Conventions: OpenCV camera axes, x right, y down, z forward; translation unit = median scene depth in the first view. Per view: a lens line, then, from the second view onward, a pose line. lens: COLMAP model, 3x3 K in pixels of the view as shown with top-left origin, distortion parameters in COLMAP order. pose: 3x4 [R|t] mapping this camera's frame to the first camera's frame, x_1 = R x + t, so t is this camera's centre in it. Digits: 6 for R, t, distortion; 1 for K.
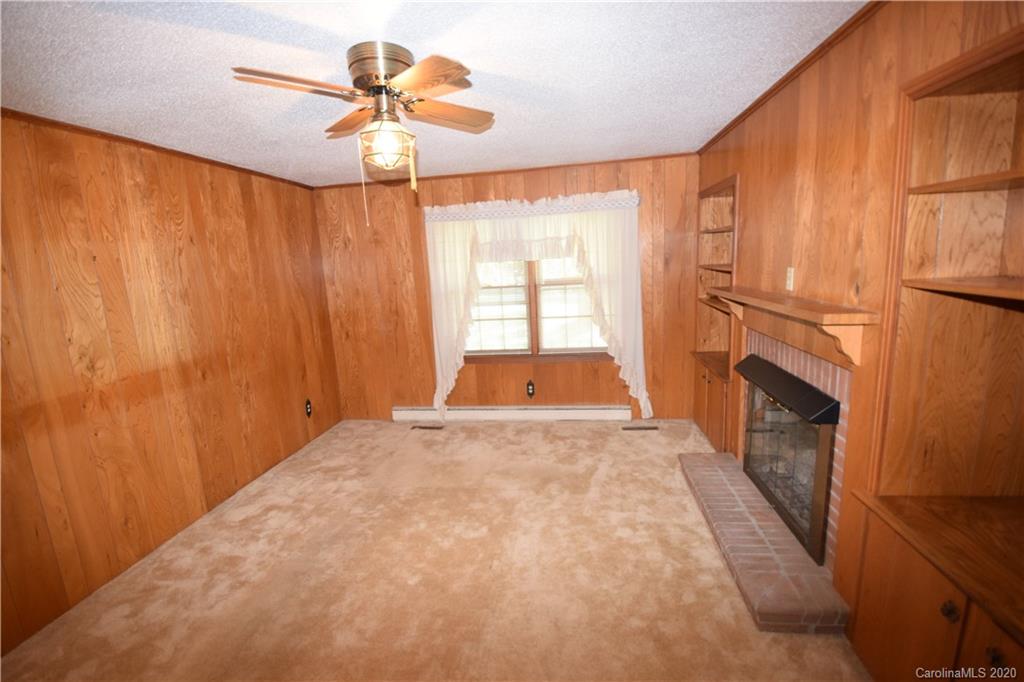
lens RADIAL K [[453.8, 0, 512.0], [0, 453.8, 341.0], [0, 0, 1]] dist [0.017209, -0.020072]
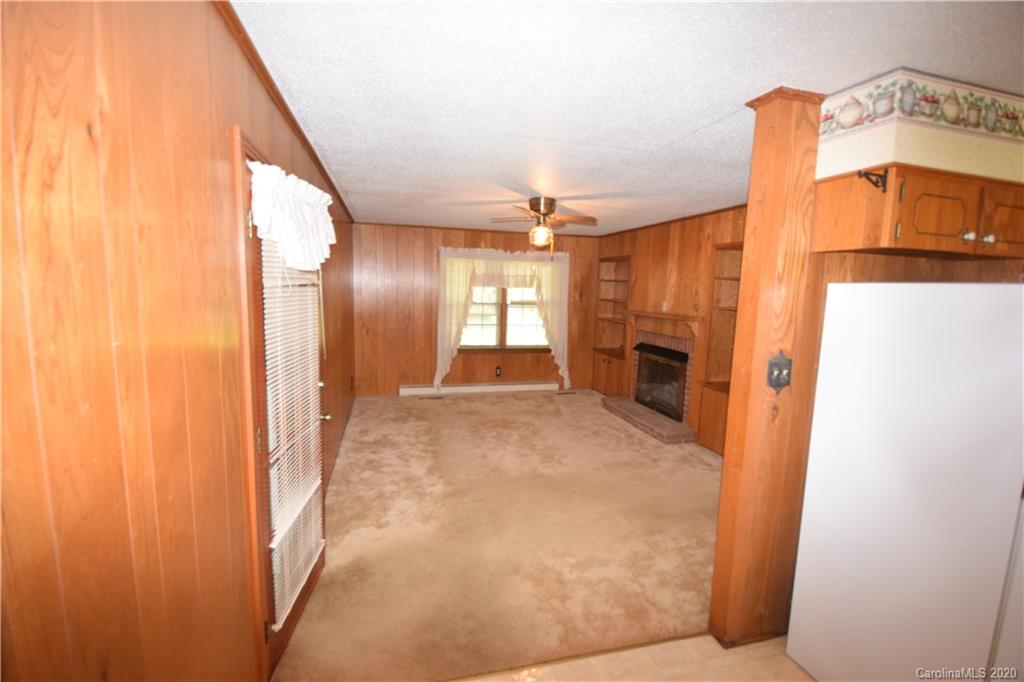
lens RADIAL K [[453.8, 0, 512.0], [0, 453.8, 341.0], [0, 0, 1]] dist [0.017209, -0.020072]
pose [[0.912231, 0.034188, 0.408247, -0.585612], [-0.007573, 0.997749, -0.066633, 0.113060], [-0.409606, 0.057693, 0.910437, -0.442314]]
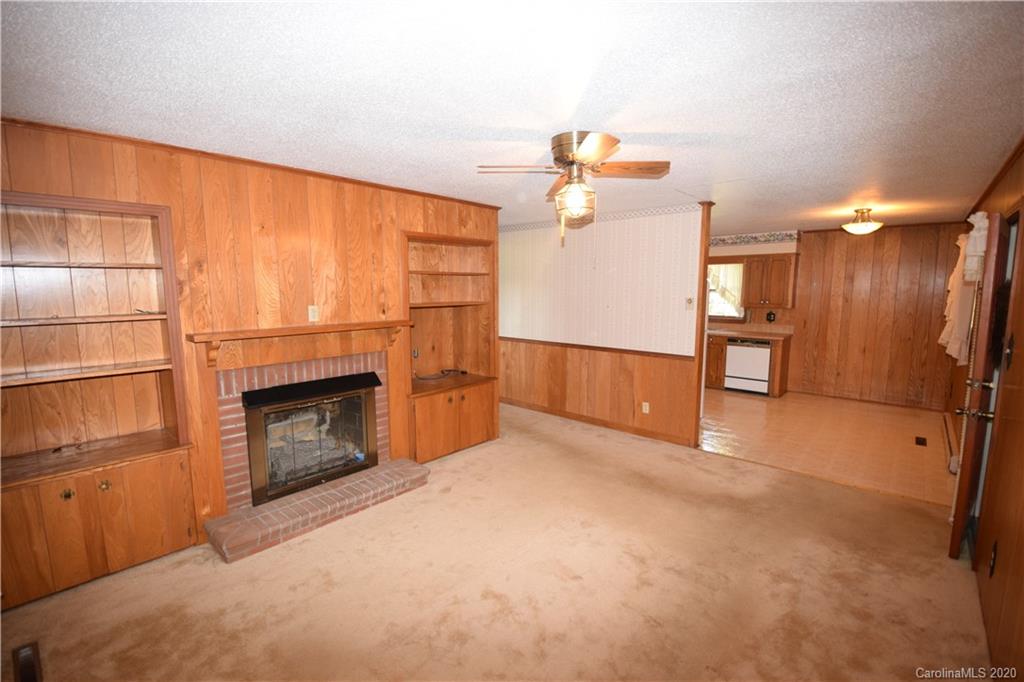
lens RADIAL K [[453.8, 0, 512.0], [0, 453.8, 341.0], [0, 0, 1]] dist [0.017209, -0.020072]
pose [[-0.830394, -0.014695, 0.556983, -0.389867], [0.140295, 0.961929, 0.234541, -0.167840], [-0.539225, 0.272903, -0.796719, 1.020262]]
